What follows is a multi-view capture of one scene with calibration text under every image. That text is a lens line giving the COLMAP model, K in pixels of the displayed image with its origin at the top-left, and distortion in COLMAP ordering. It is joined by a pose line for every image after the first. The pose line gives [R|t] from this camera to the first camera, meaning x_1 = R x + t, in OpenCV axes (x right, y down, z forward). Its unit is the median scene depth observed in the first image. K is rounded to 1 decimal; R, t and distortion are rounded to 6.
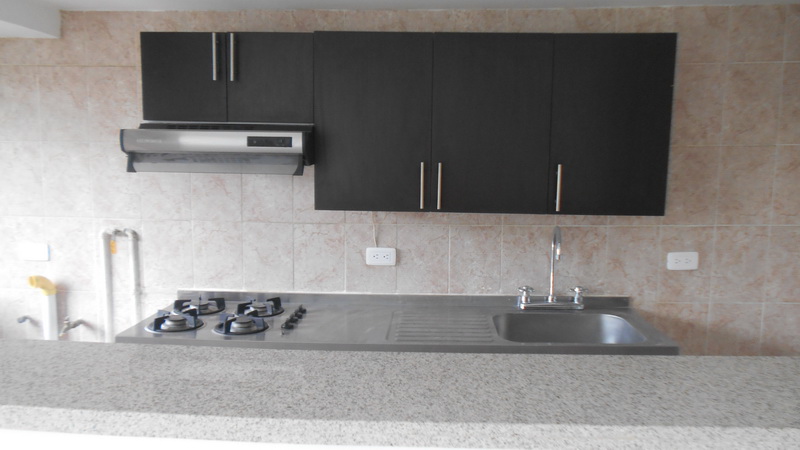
lens RADIAL K [[621.2, 0, 414.3], [0, 621.2, 234.6], [0, 0, 1]] dist [-0.075201, 0.079240]
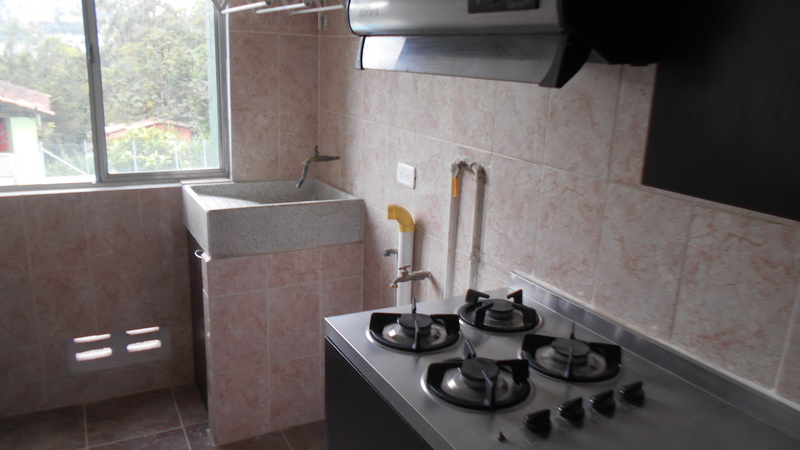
lens RADIAL K [[626.2, 0, 411.2], [0, 626.2, 228.9], [0, 0, 1]] dist [-0.075272, 0.072247]
pose [[0.506321, 0.230098, -0.831080, 0.082955], [-0.144941, 0.972741, 0.181016, -0.053108], [0.850077, 0.028805, 0.525870, 0.579493]]
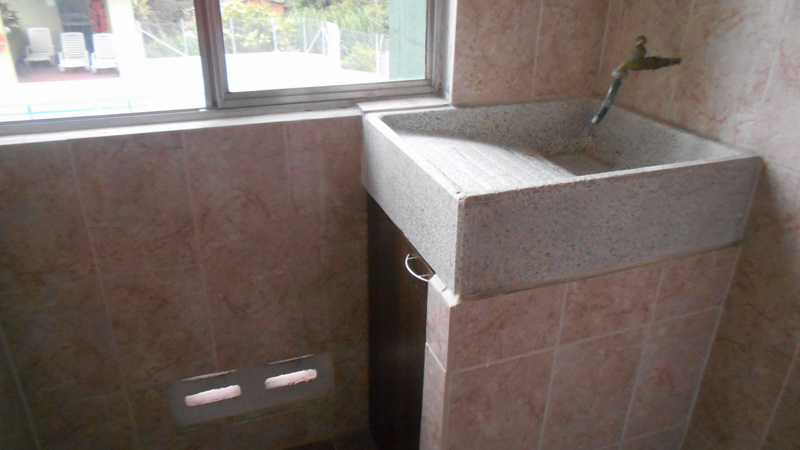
lens RADIAL K [[626.6, 0, 403.8], [0, 626.6, 229.7], [0, 0, 1]] dist [-0.005635, 0.014320]
pose [[0.367063, 0.398397, -0.840562, -0.464308], [-0.126584, 0.916627, 0.379171, -0.001601], [0.921543, -0.032778, 0.386891, 0.614723]]
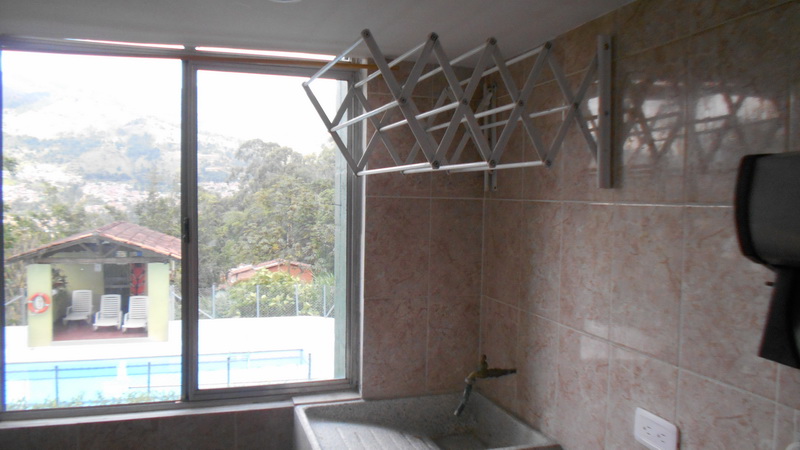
lens RADIAL K [[623.9, 0, 412.7], [0, 623.9, 237.2], [0, 0, 1]] dist [-0.003217, 0.005061]
pose [[0.346284, 0.048884, -0.936855, -0.243519], [-0.130505, 0.991442, 0.003494, -0.100977], [0.929008, 0.121054, 0.349700, 0.642155]]
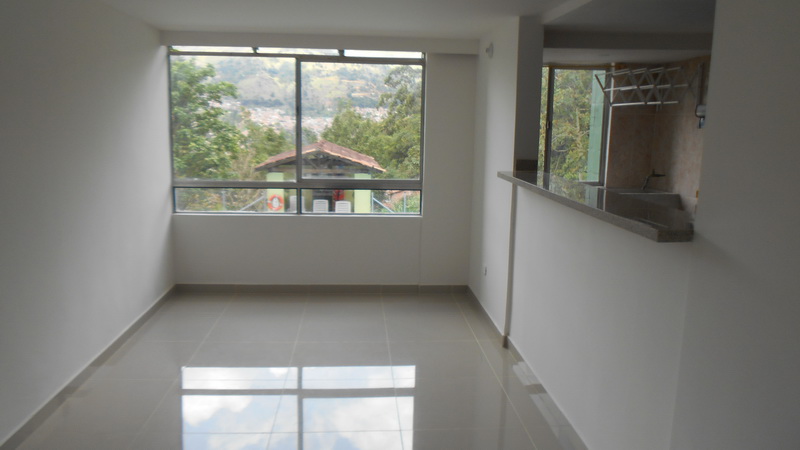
lens RADIAL K [[623.9, 0, 412.7], [0, 623.9, 237.2], [0, 0, 1]] dist [-0.003217, 0.005061]
pose [[0.128700, 0.168294, -0.977299, 1.039010], [-0.141918, 0.978477, 0.149808, 0.045722], [0.981476, 0.119416, 0.149814, -0.061674]]
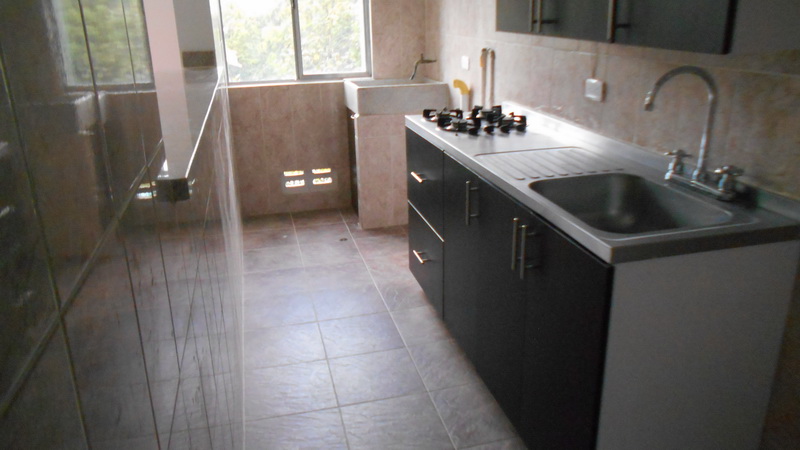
lens RADIAL K [[621.2, 0, 414.3], [0, 621.2, 234.6], [0, 0, 1]] dist [-0.075201, 0.079240]
pose [[0.289624, 0.312837, -0.904572, 0.759026], [-0.100863, 0.949791, 0.296181, -0.005294], [0.951811, 0.005456, 0.306636, 0.457831]]
